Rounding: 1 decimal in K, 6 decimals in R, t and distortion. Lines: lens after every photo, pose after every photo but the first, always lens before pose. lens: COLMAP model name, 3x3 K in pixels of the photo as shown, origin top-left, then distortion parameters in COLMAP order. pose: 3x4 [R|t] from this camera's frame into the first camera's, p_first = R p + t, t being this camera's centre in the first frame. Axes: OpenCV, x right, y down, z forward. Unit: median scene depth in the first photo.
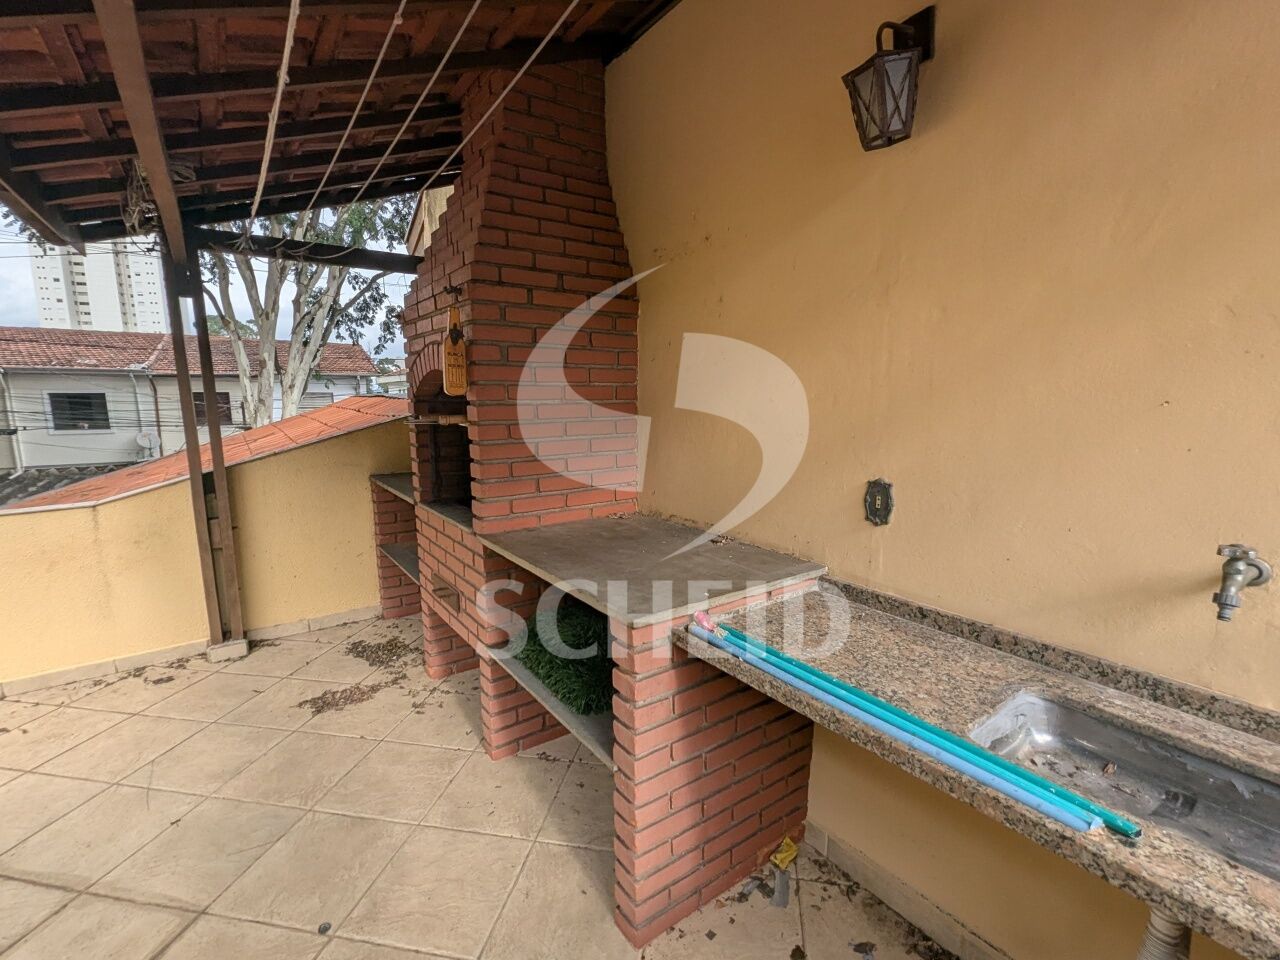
lens RADIAL K [[586.4, 0, 641.4], [0, 586.4, 480.8], [0, 0, 1]] dist [-0.000458, -0.000521]
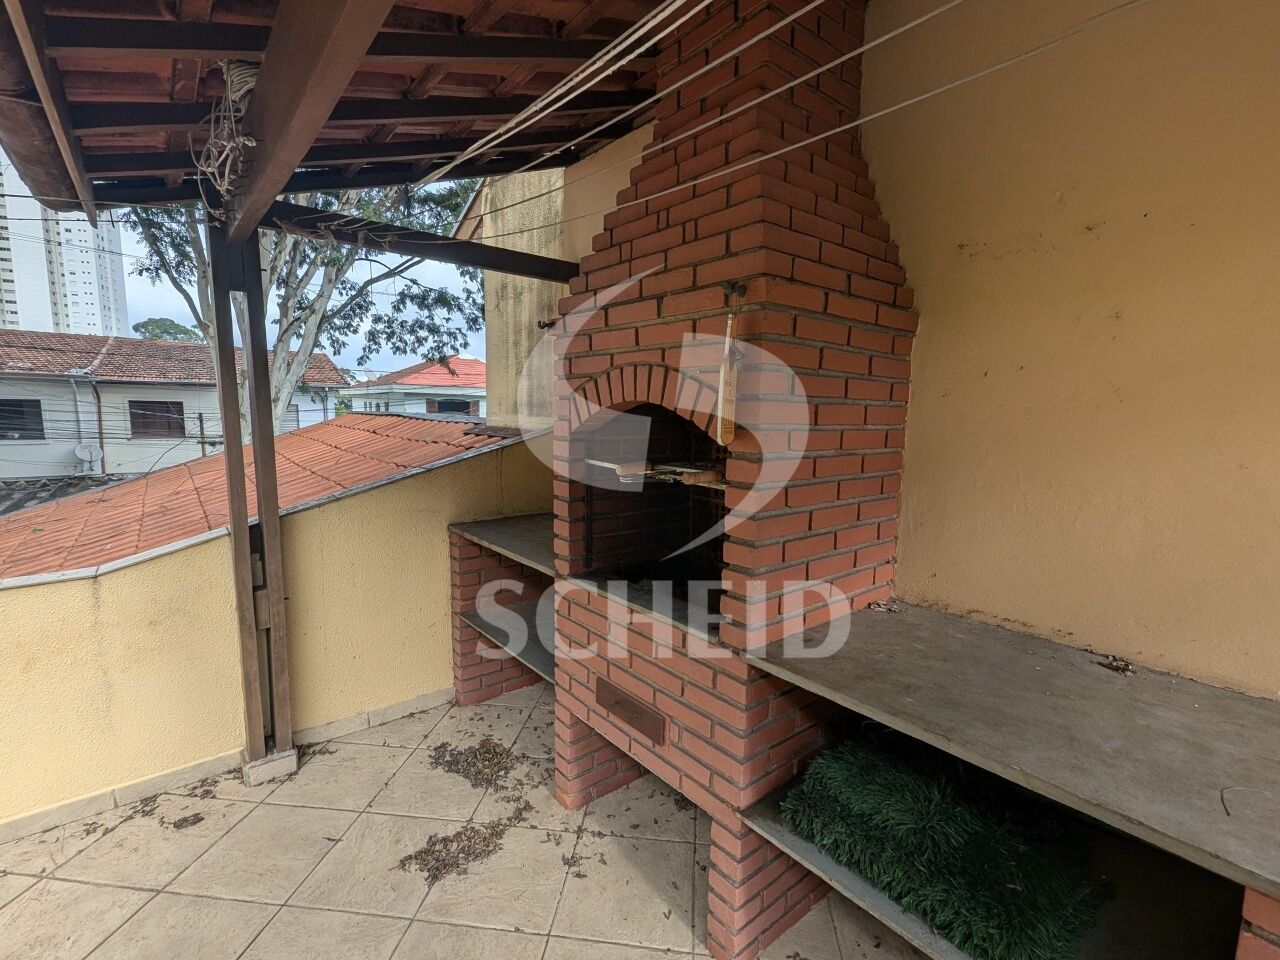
lens RADIAL K [[585.9, 0, 638.8], [0, 585.9, 479.5], [0, 0, 1]] dist [0.005157, -0.001558]
pose [[0.997796, 0.011844, 0.065285, -0.290766], [-0.009942, 0.999519, -0.029372, -0.054742], [-0.065601, 0.028658, 0.997434, 0.215687]]
